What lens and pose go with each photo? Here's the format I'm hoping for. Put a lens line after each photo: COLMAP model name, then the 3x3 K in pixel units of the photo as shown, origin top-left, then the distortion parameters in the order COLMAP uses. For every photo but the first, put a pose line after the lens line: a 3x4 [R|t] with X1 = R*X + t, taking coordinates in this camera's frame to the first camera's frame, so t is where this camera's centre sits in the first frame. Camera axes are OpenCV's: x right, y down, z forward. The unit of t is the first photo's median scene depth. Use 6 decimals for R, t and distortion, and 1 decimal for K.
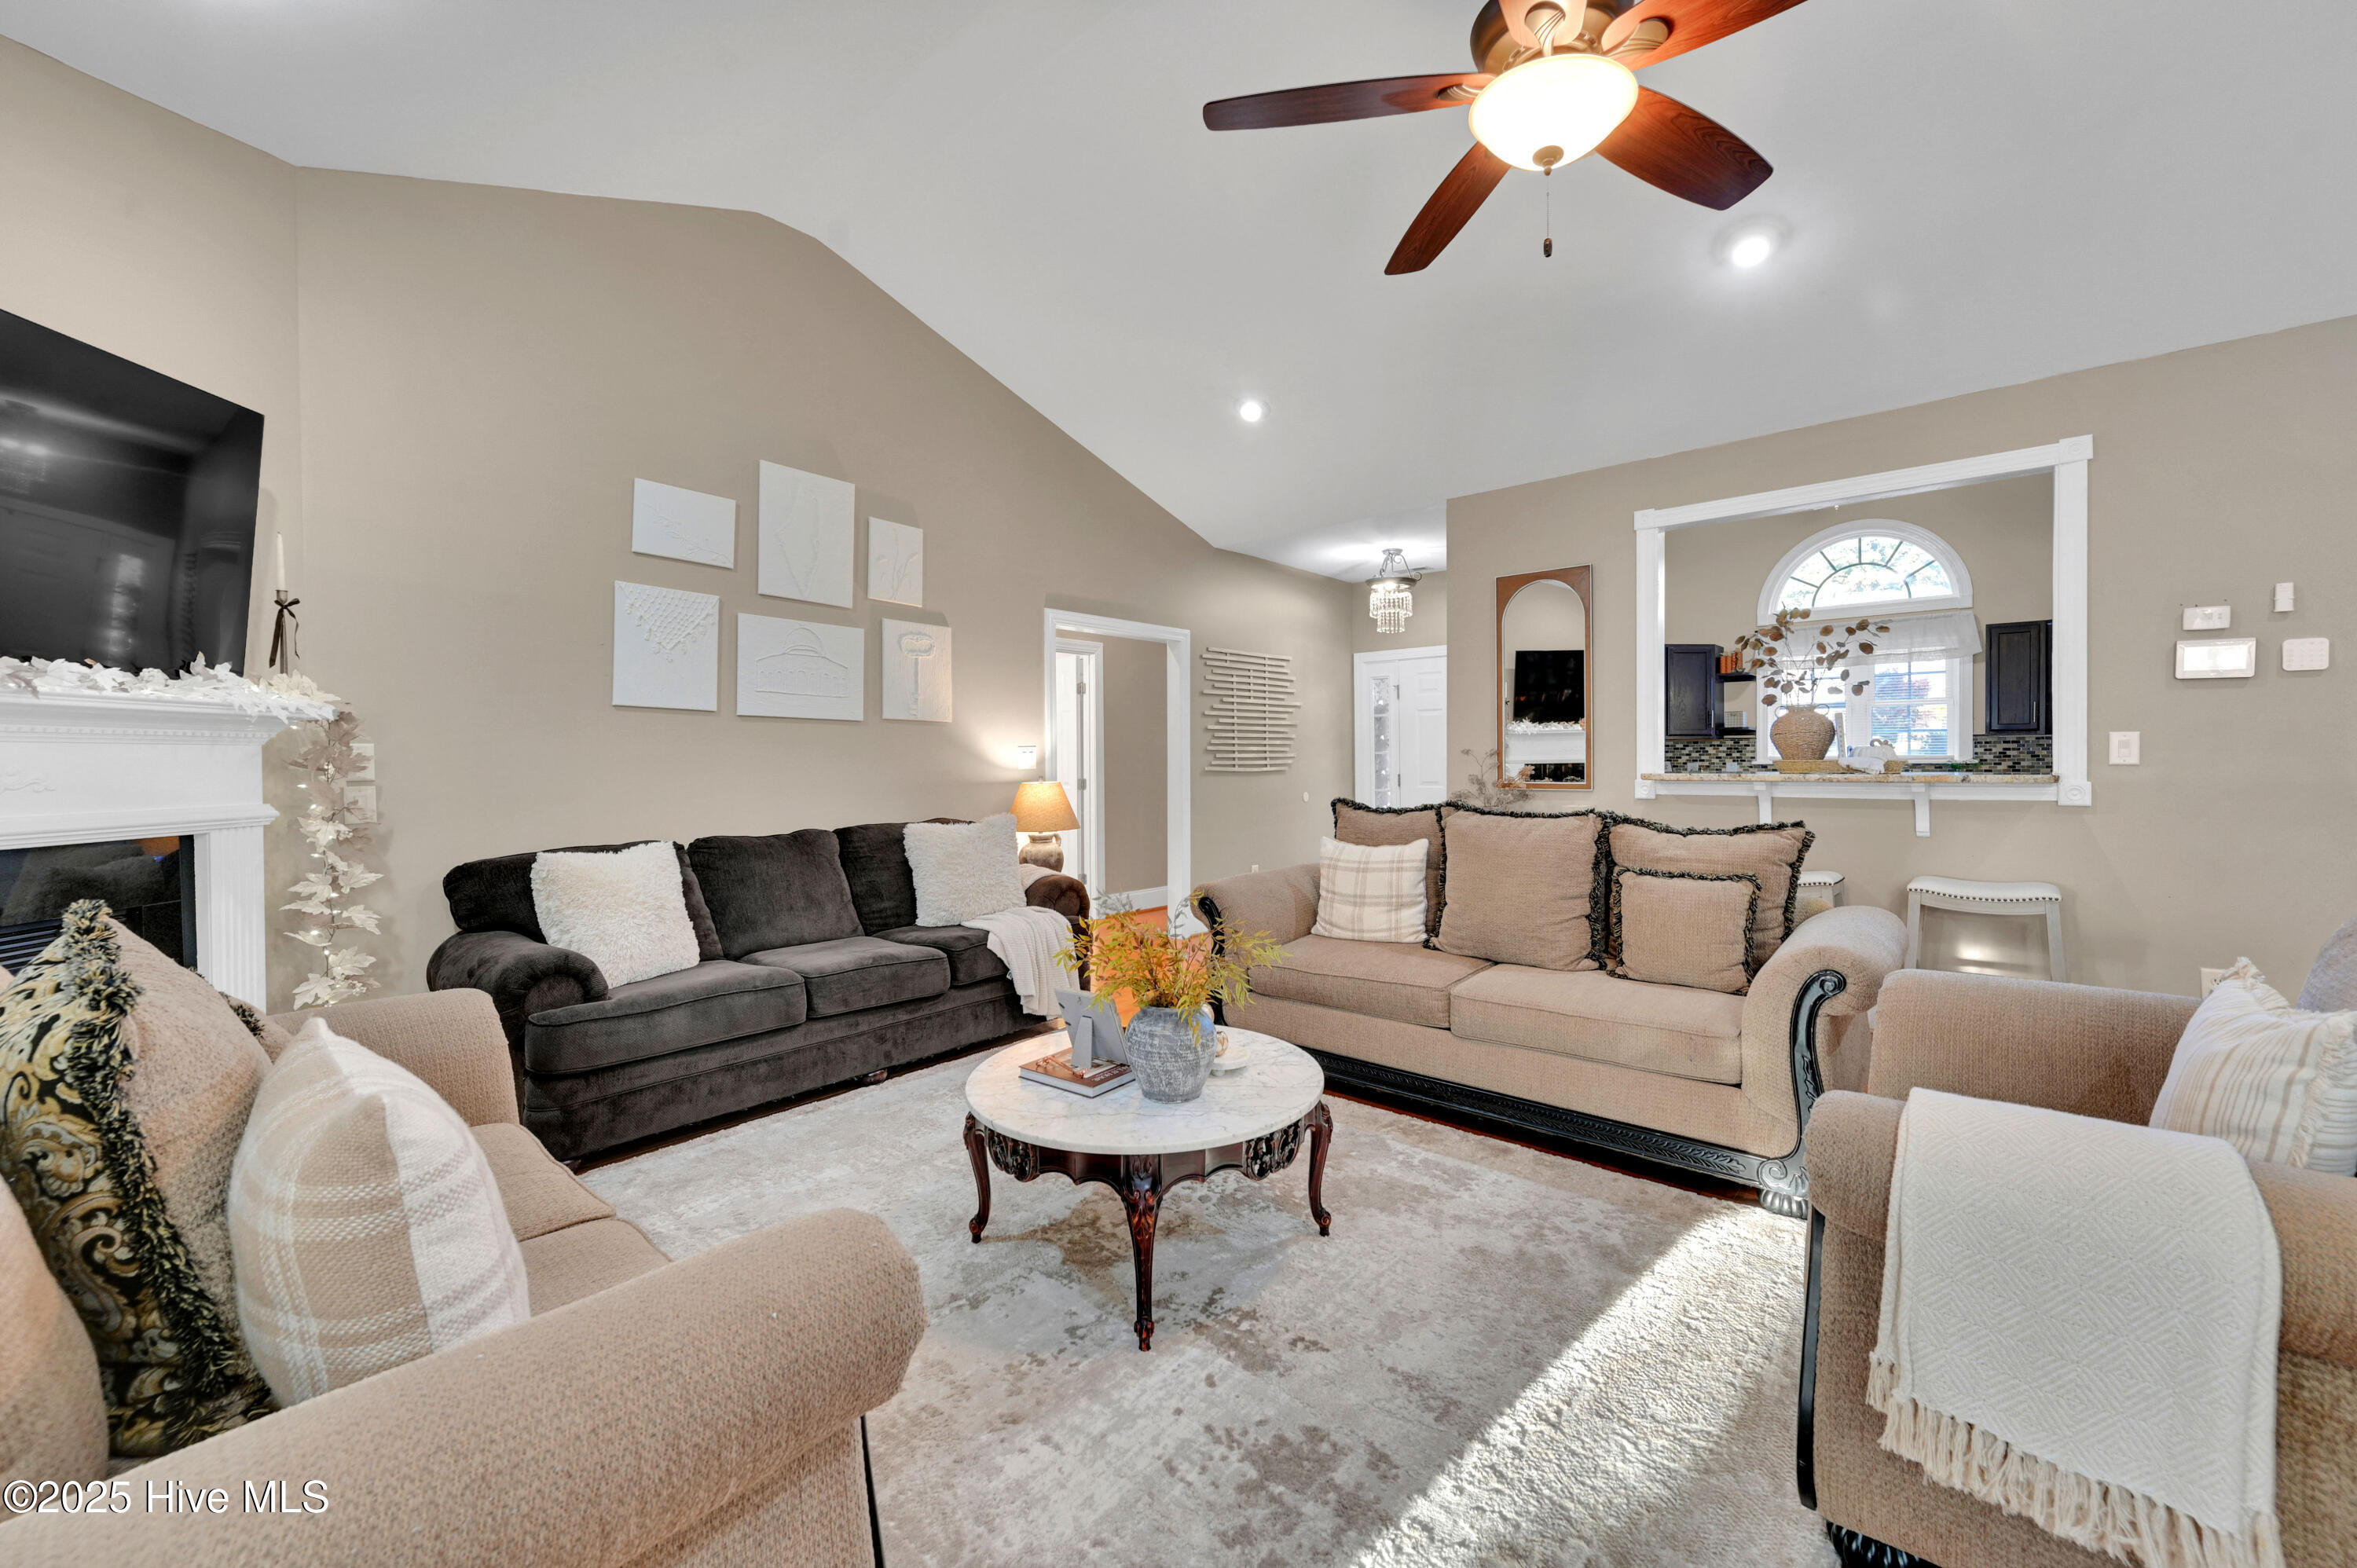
lens RADIAL K [[931.6, 0, 1181.0], [0, 931.6, 761.7], [0, 0, 1]] dist [-0.001281, -0.000060]
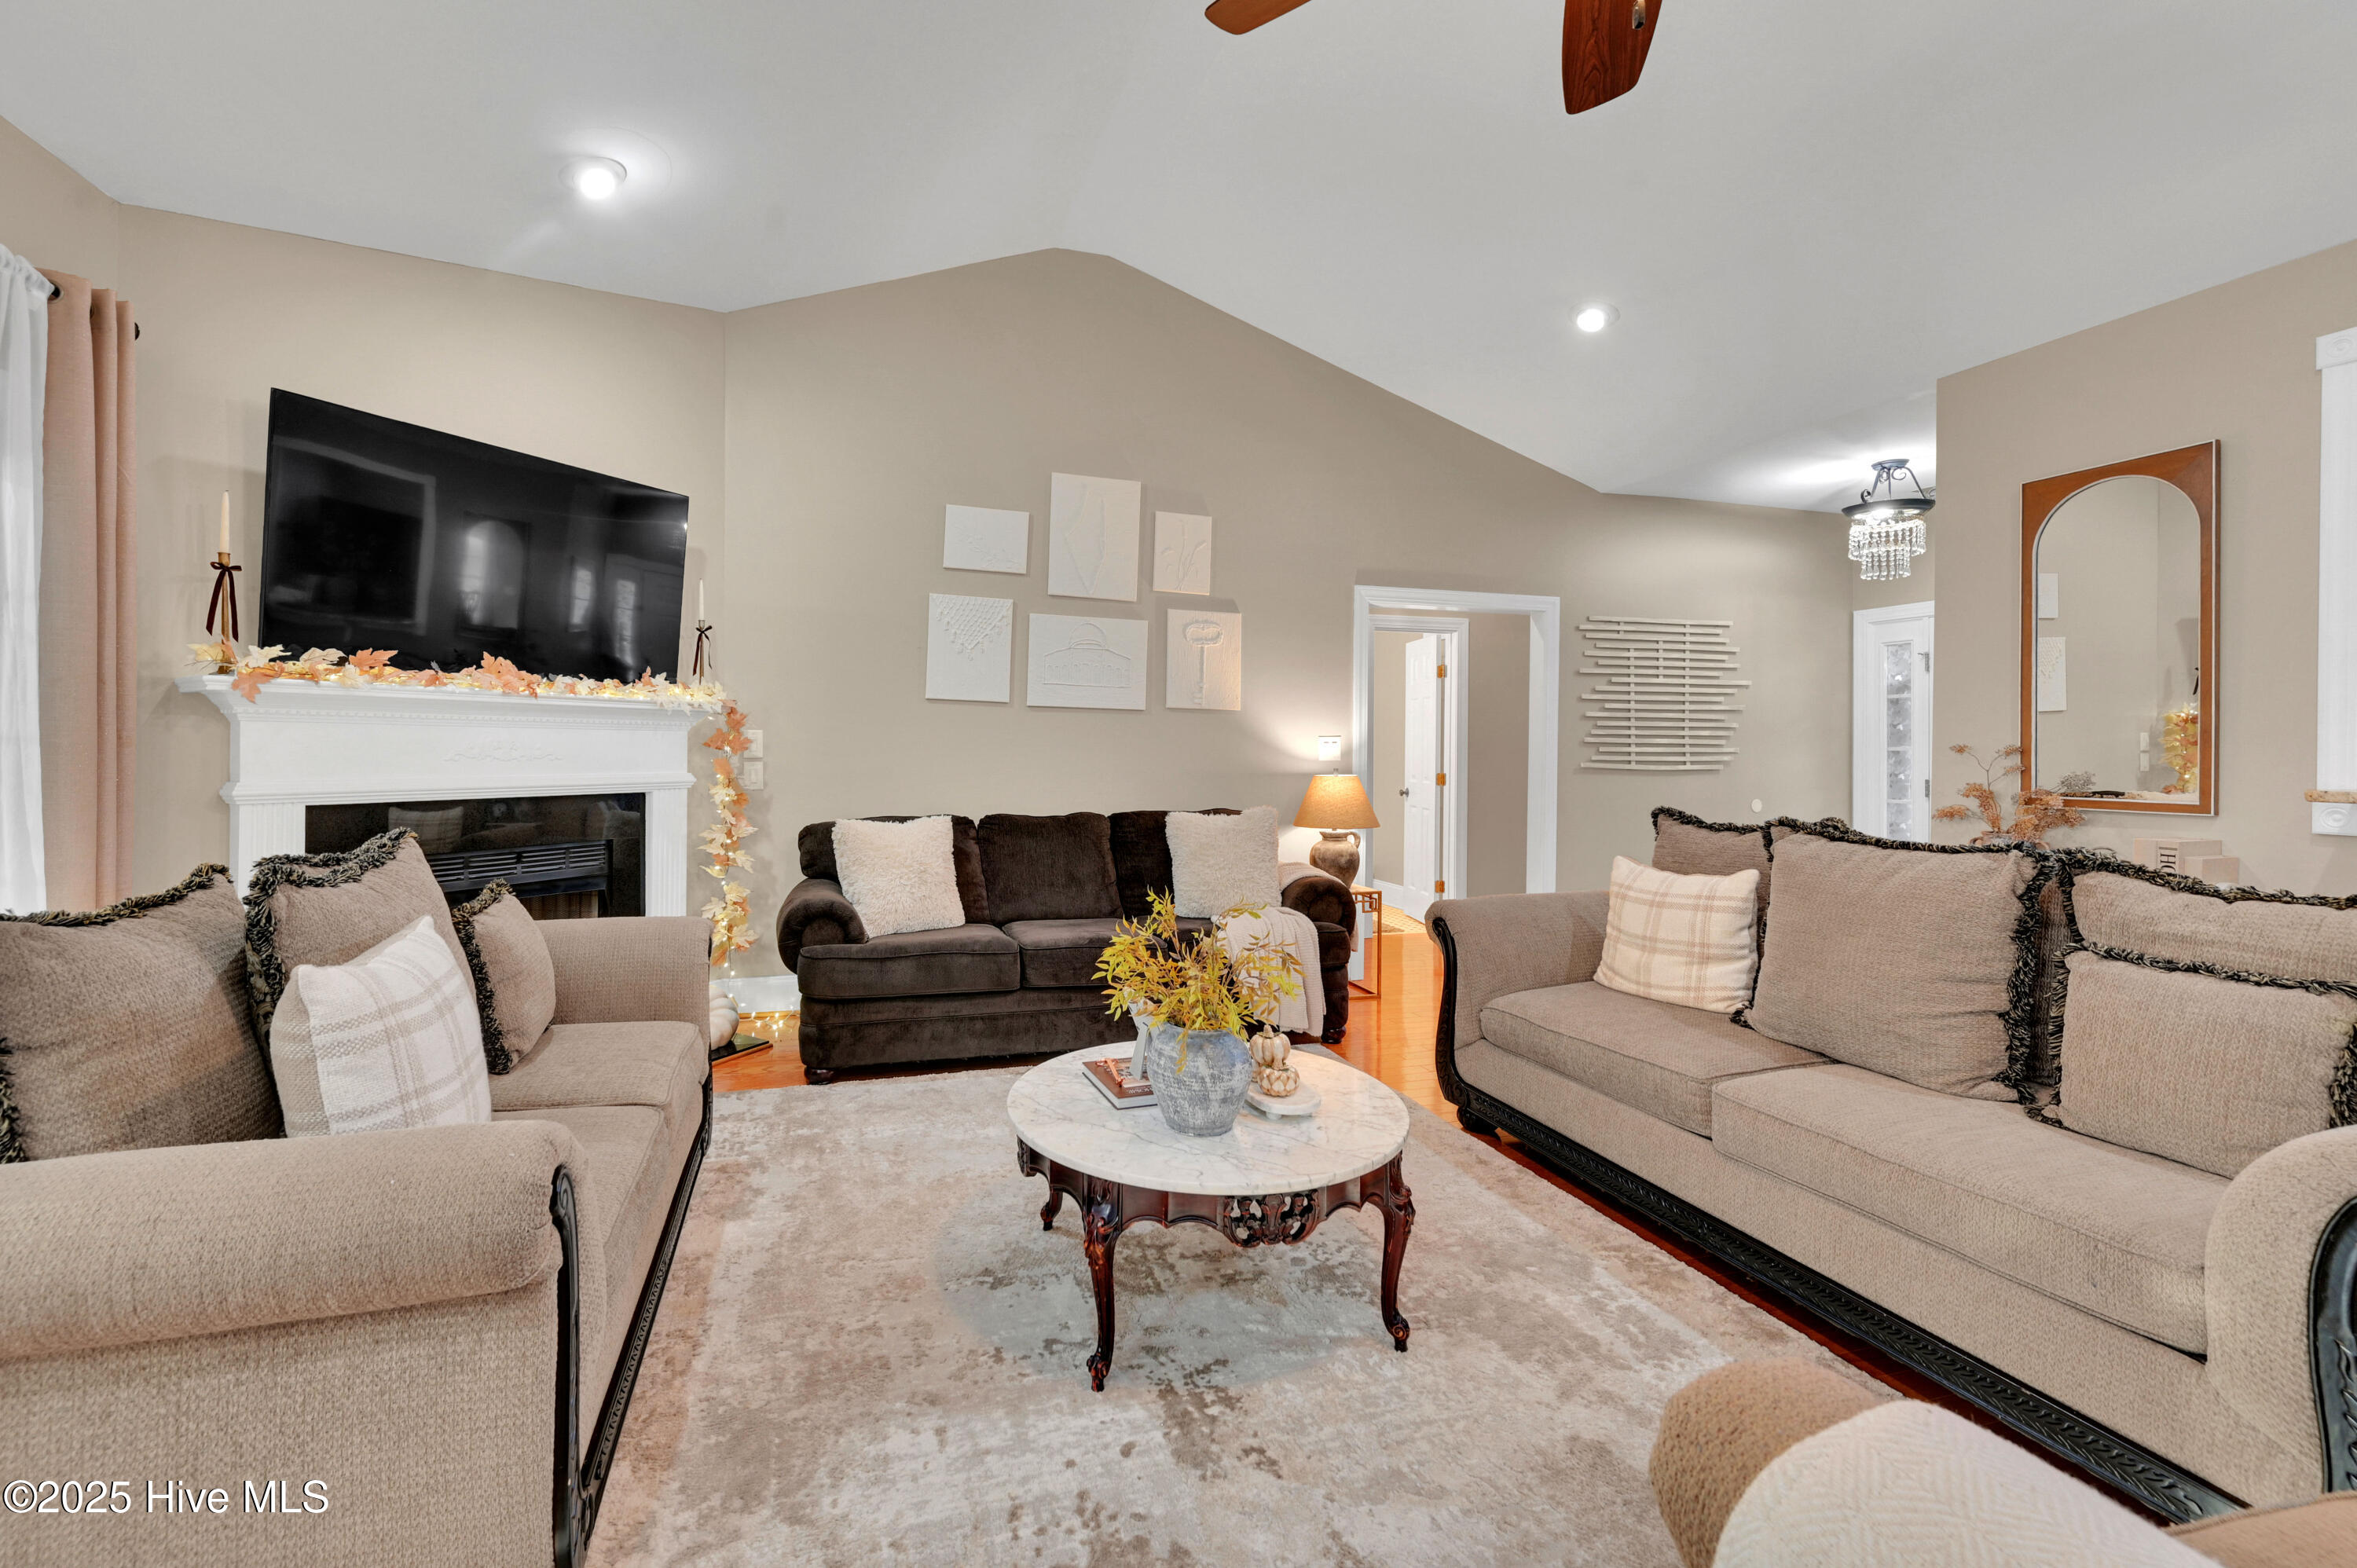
lens RADIAL K [[962.2, 0, 1084.0], [0, 962.2, 743.4], [0, 0, 1]] dist [-0.001591, 0.000355]
pose [[0.827171, 0.011619, -0.561830, 0.290976], [-0.016281, 0.999862, -0.003292, -0.003328], [0.561714, 0.011870, 0.827246, 0.119940]]
